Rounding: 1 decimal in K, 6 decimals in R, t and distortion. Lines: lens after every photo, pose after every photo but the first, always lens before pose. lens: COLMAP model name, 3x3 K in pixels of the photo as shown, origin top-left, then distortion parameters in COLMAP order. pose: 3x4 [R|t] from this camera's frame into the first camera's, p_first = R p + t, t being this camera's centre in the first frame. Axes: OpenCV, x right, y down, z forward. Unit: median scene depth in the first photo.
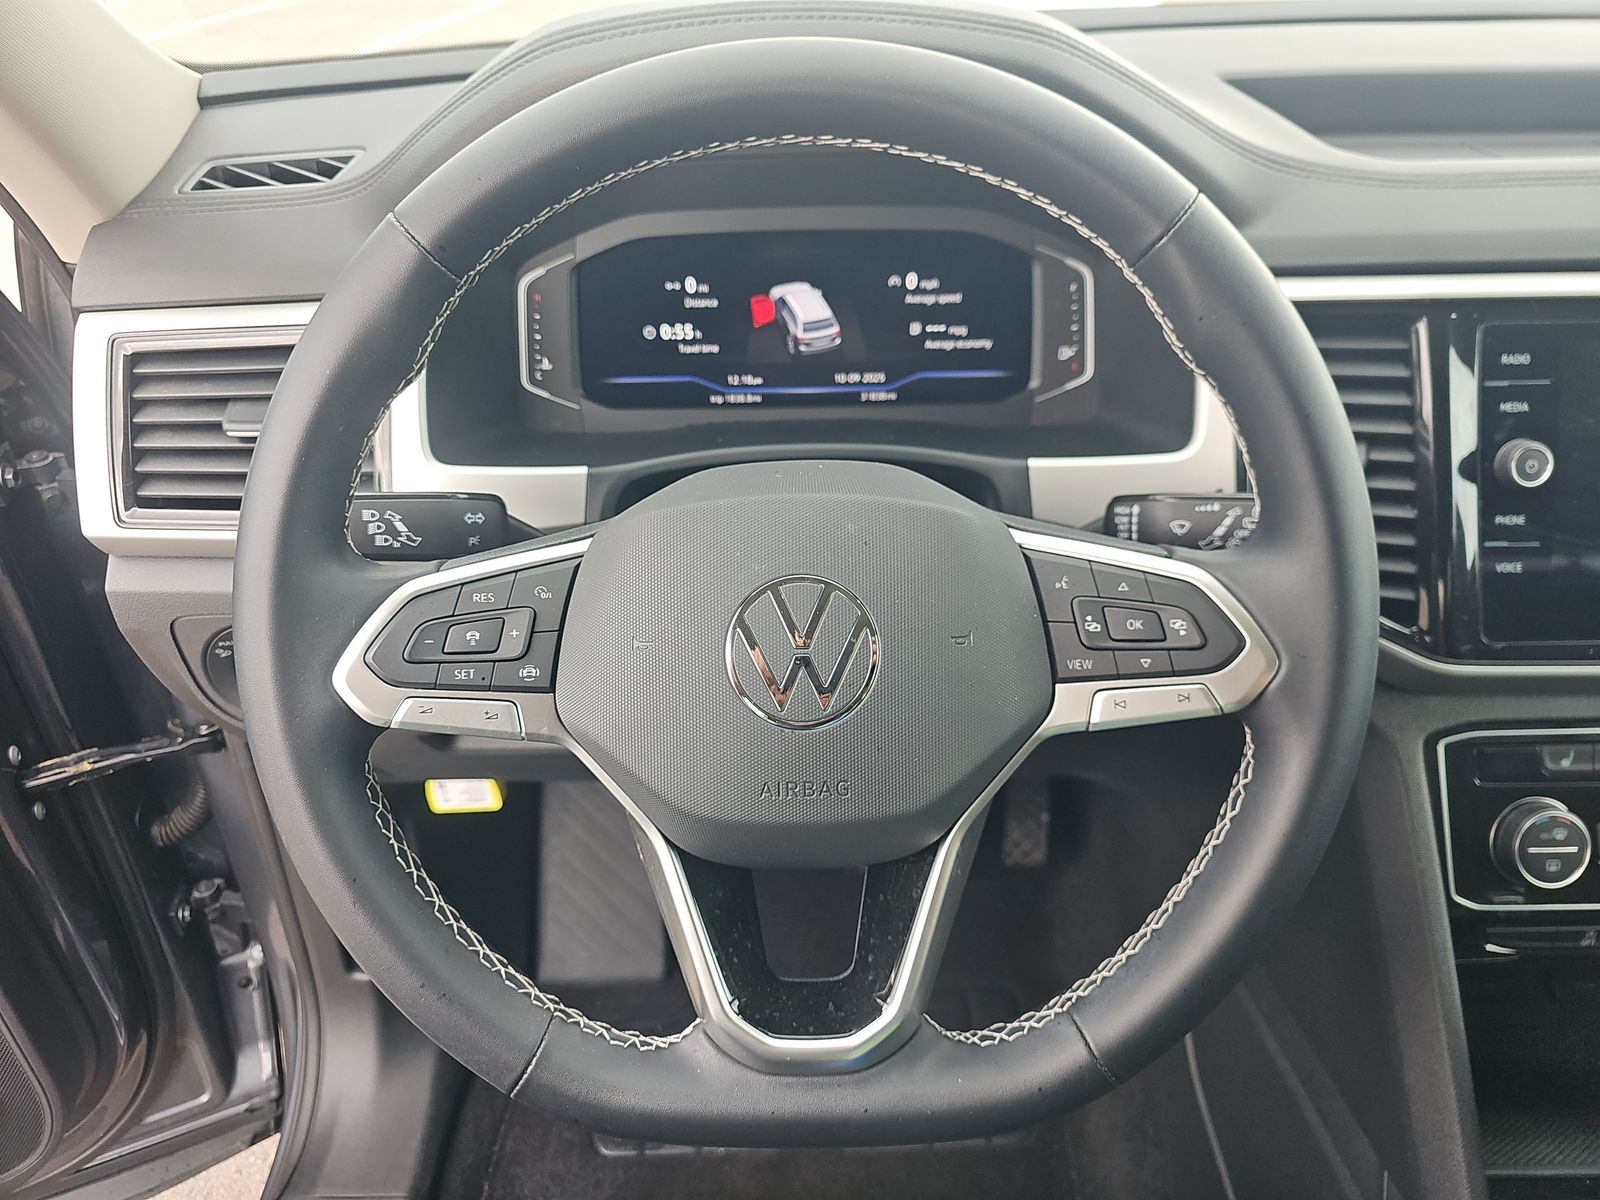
lens RADIAL K [[1168.9, 0, 800.0], [0, 1168.9, 600.0], [0, 0, 1]] dist [-0.004641, -0.003913]
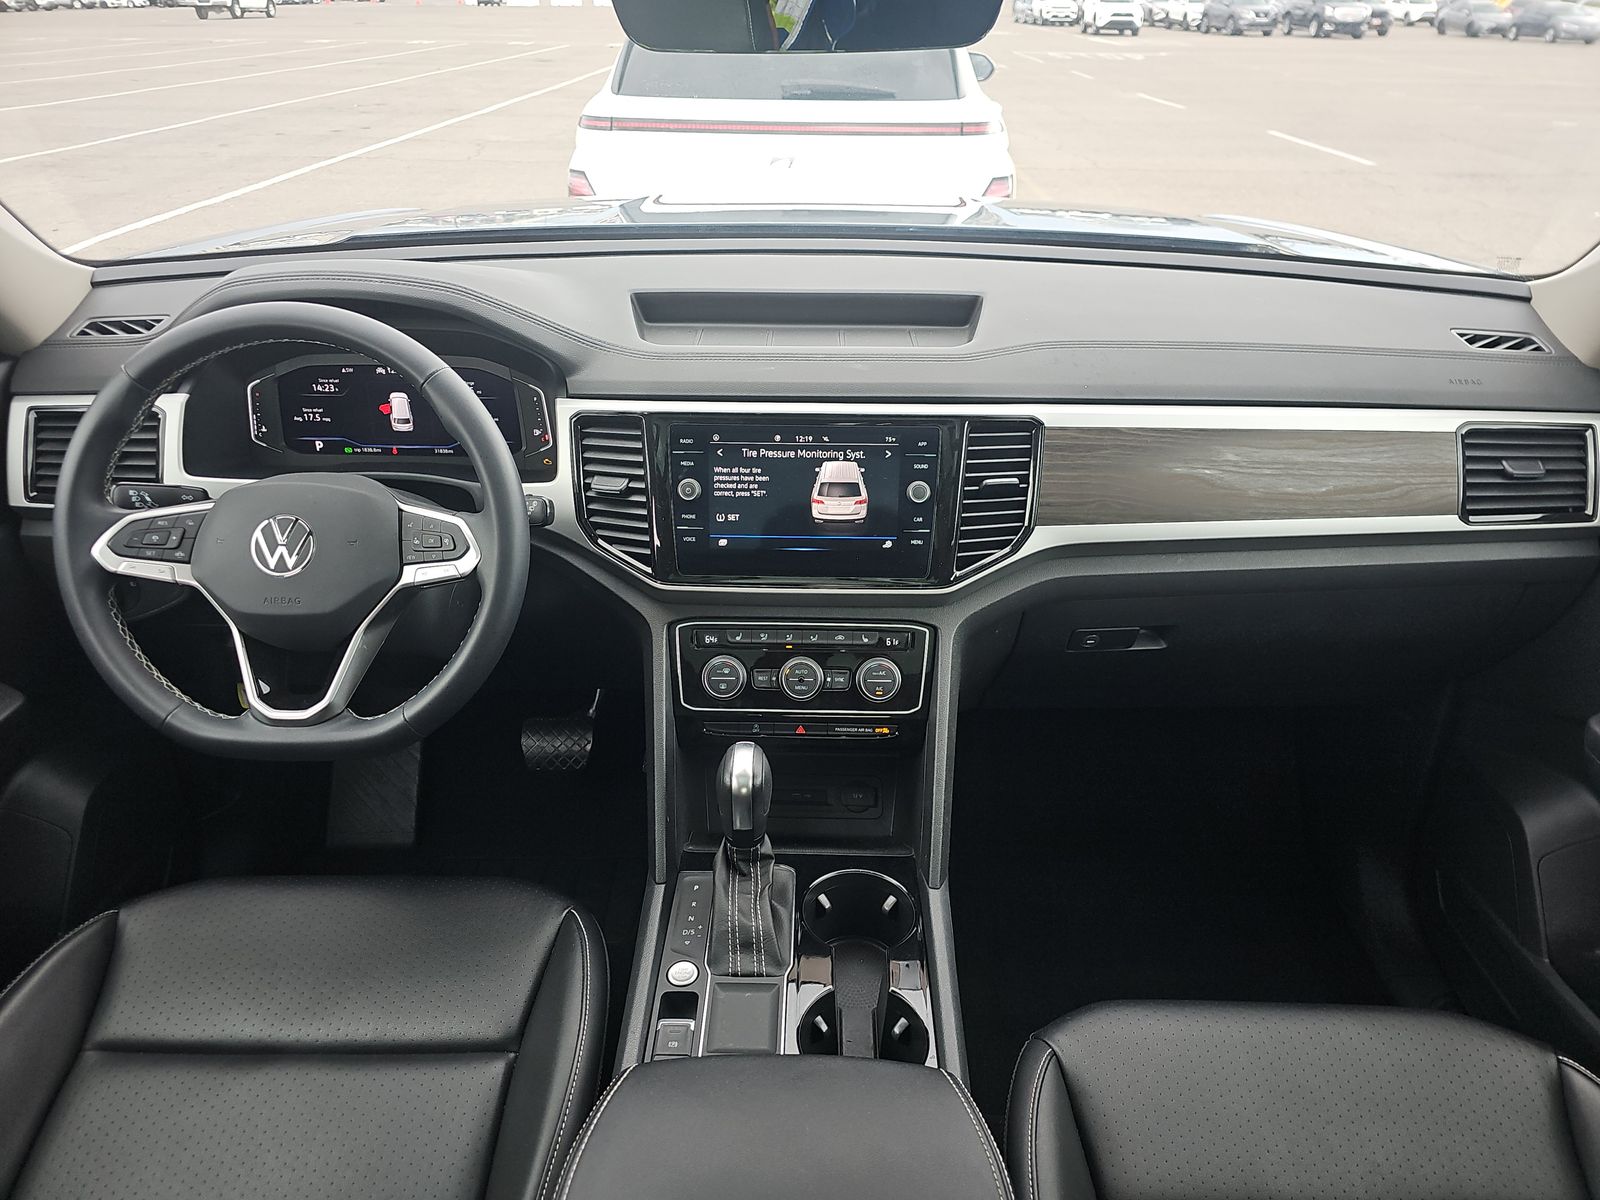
lens RADIAL K [[1080.4, 0, 800.0], [0, 1080.4, 600.0], [0, 0, 1]] dist [0.001520, -0.050256]
pose [[0.998182, 0.029974, 0.052297, 0.575224], [-0.027041, 0.998069, -0.055916, 0.152125], [-0.053872, 0.054401, 0.997065, -0.781809]]
